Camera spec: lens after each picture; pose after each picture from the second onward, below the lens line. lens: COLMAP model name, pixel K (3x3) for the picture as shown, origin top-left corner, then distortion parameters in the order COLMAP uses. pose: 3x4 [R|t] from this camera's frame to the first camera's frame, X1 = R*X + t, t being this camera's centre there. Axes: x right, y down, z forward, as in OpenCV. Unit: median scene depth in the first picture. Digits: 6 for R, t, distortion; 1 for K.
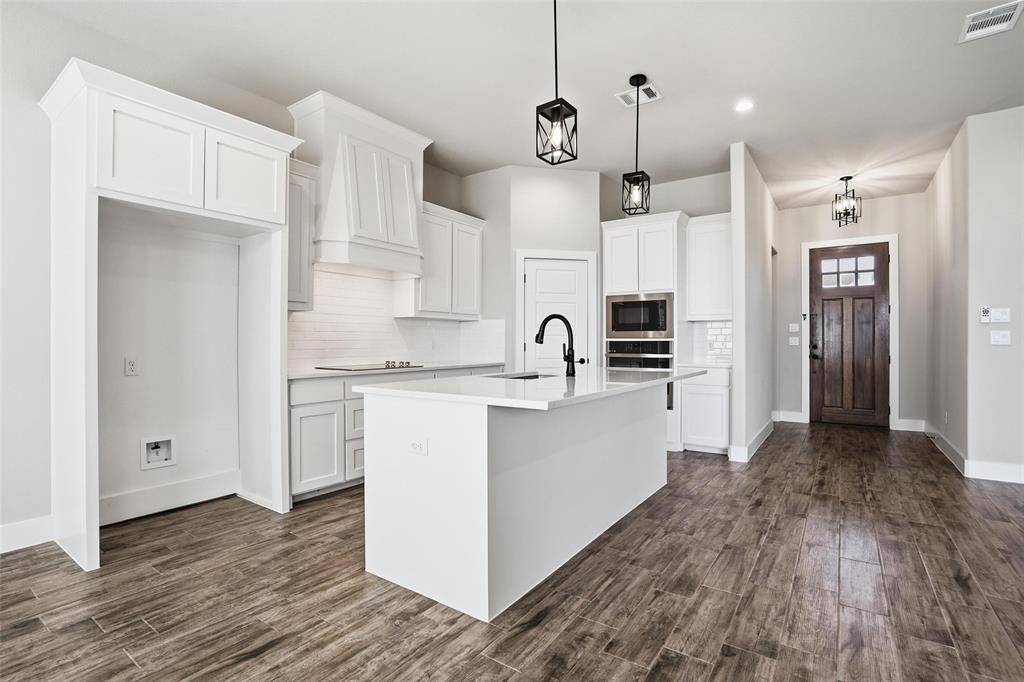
lens RADIAL K [[481.1, 0, 516.8], [0, 481.1, 342.0], [0, 0, 1]] dist [-0.051800, 0.018170]
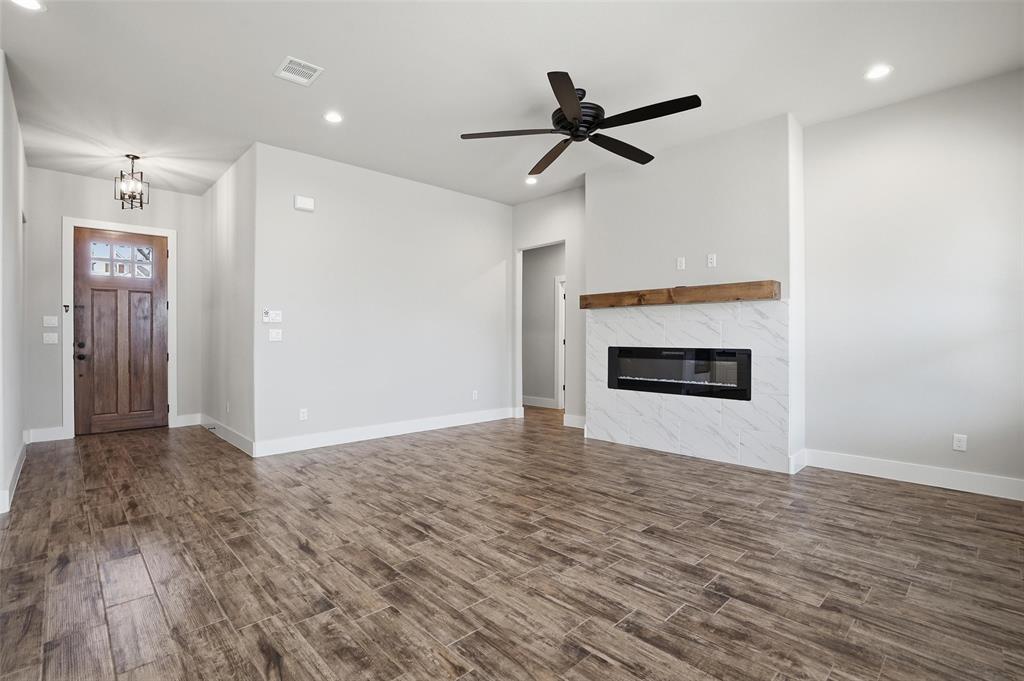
lens RADIAL K [[481.1, 0, 514.1], [0, 481.1, 337.7], [0, 0, 1]] dist [-0.051800, 0.018170]
pose [[0.194814, -0.001366, 0.980839, -0.048797], [0.003527, 0.999994, 0.000692, -0.001064], [-0.980834, 0.003325, 0.194817, 0.160601]]
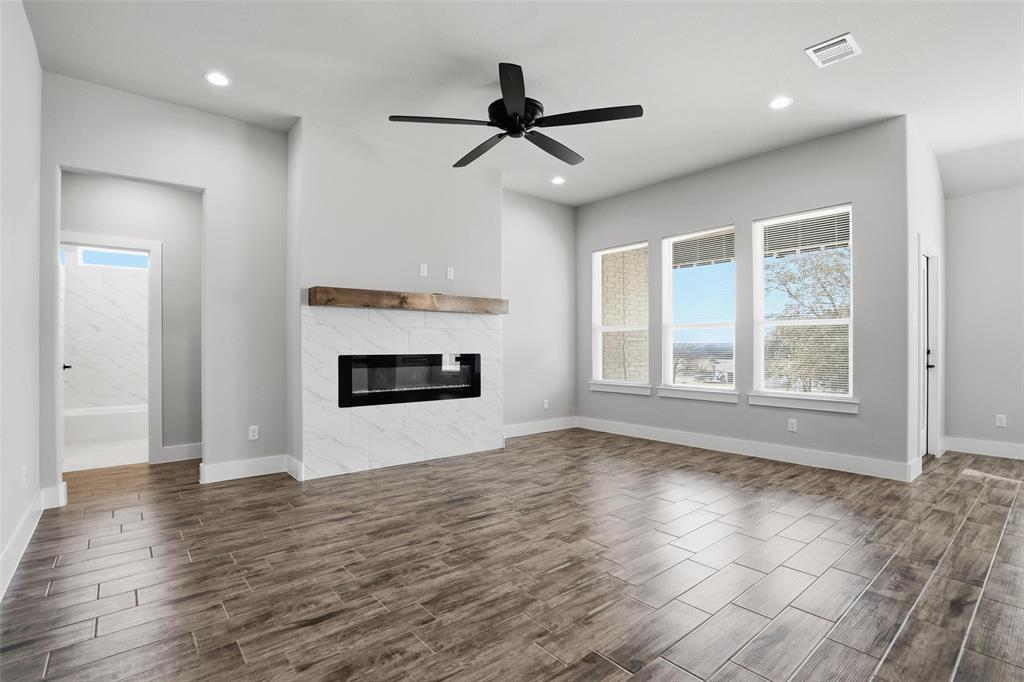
lens RADIAL K [[481.1, 0, 518.5], [0, 481.1, 347.7], [0, 0, 1]] dist [-0.051800, 0.018170]
pose [[-0.965078, -0.002075, 0.261955, 0.703686], [-0.000732, 0.999986, 0.005223, 0.003663], [-0.261962, 0.004849, -0.965066, 1.136483]]
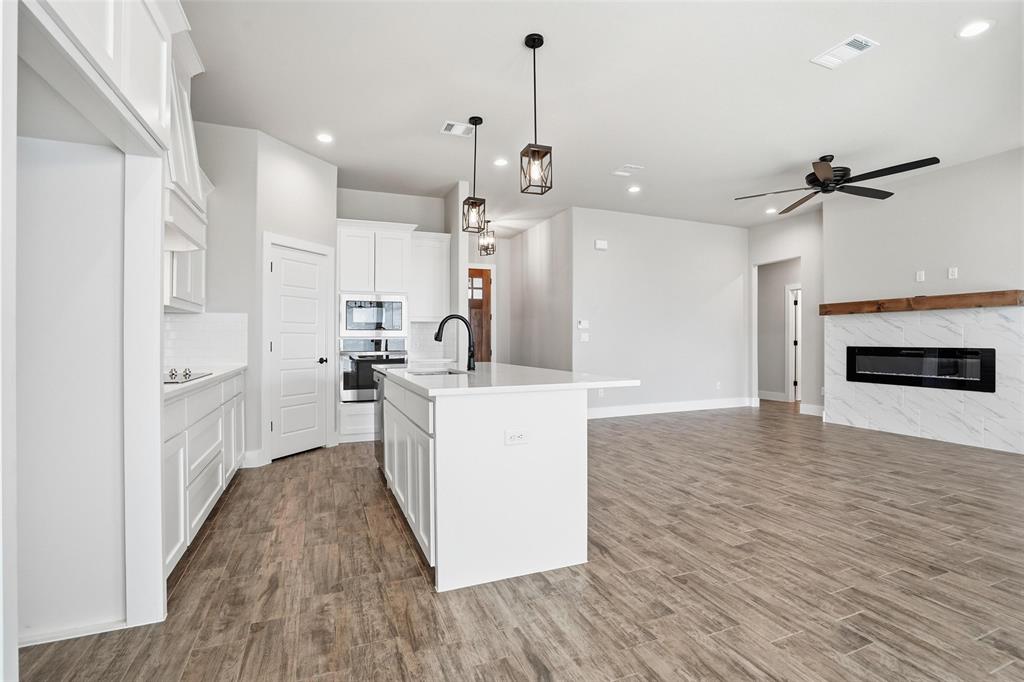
lens RADIAL K [[481.1, 0, 510.6], [0, 481.1, 336.5], [0, 0, 1]] dist [-0.051800, 0.018170]
pose [[0.548250, 0.003167, 0.836308, -0.645326], [0.003503, 0.999975, -0.006083, -0.001303], [-0.836307, 0.006265, 0.548226, 0.245782]]
